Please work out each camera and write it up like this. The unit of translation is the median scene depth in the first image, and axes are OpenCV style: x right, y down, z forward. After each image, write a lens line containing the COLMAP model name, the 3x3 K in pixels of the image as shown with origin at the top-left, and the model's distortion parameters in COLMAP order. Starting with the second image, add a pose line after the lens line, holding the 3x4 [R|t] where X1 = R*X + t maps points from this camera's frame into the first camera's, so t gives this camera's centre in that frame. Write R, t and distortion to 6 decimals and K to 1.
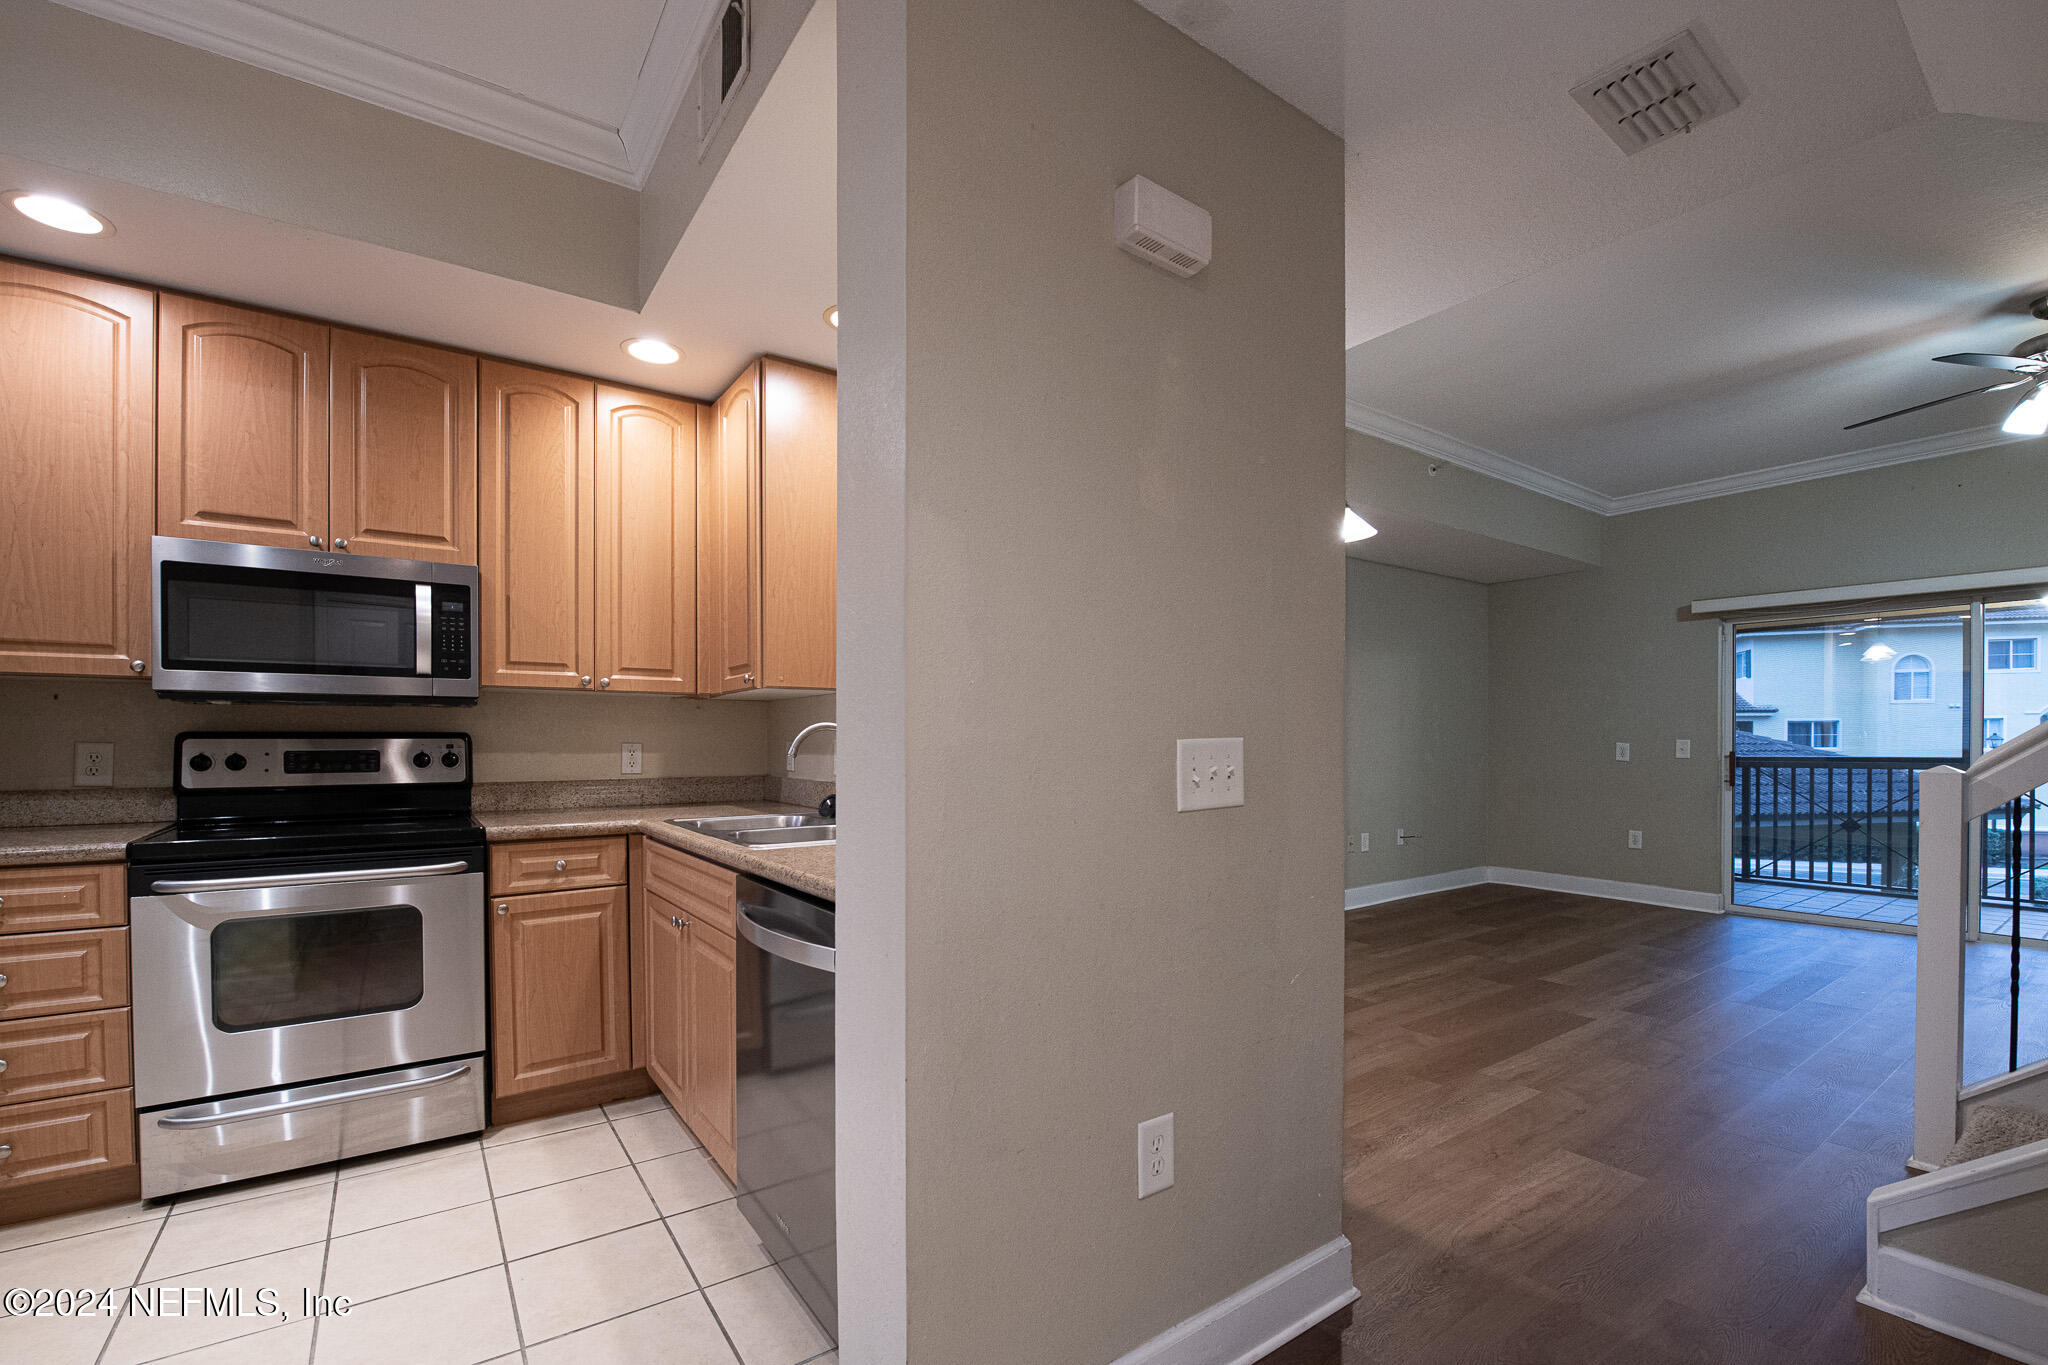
lens RADIAL K [[893.5, 0, 1017.7], [0, 893.5, 751.5], [0, 0, 1]] dist [-0.015682, -0.002128]
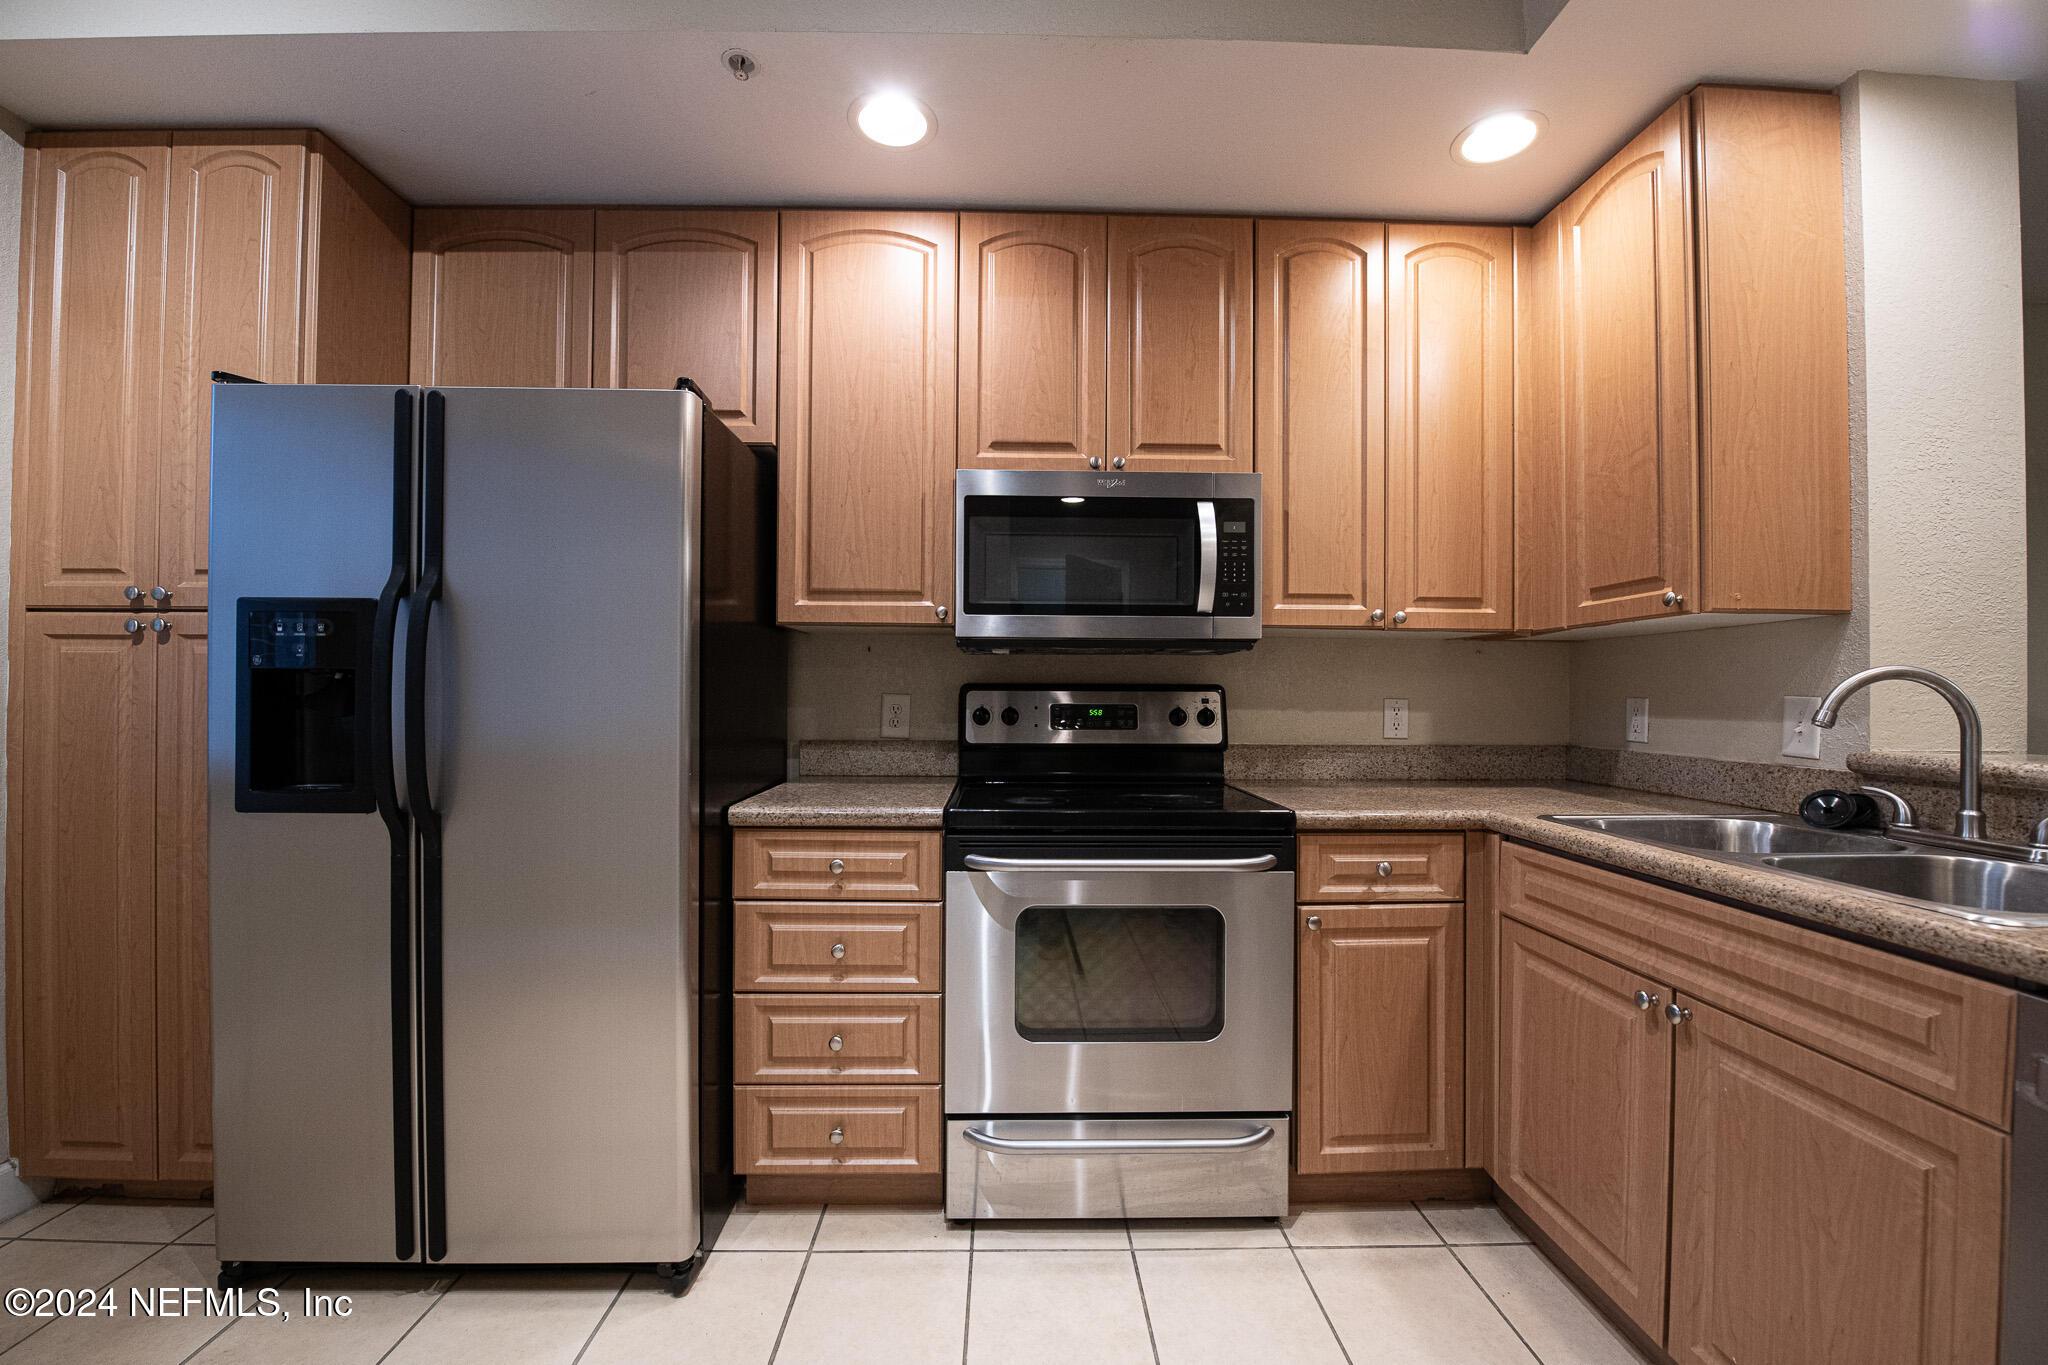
lens RADIAL K [[832.4, 0, 1001.1], [0, 832.4, 691.5], [0, 0, 1]] dist [-0.021701, -0.000358]
pose [[0.817755, 0.004269, -0.575550, -0.344885], [-0.013829, 0.999830, -0.012232, -0.002531], [0.575400, 0.017962, 0.817675, 0.245892]]
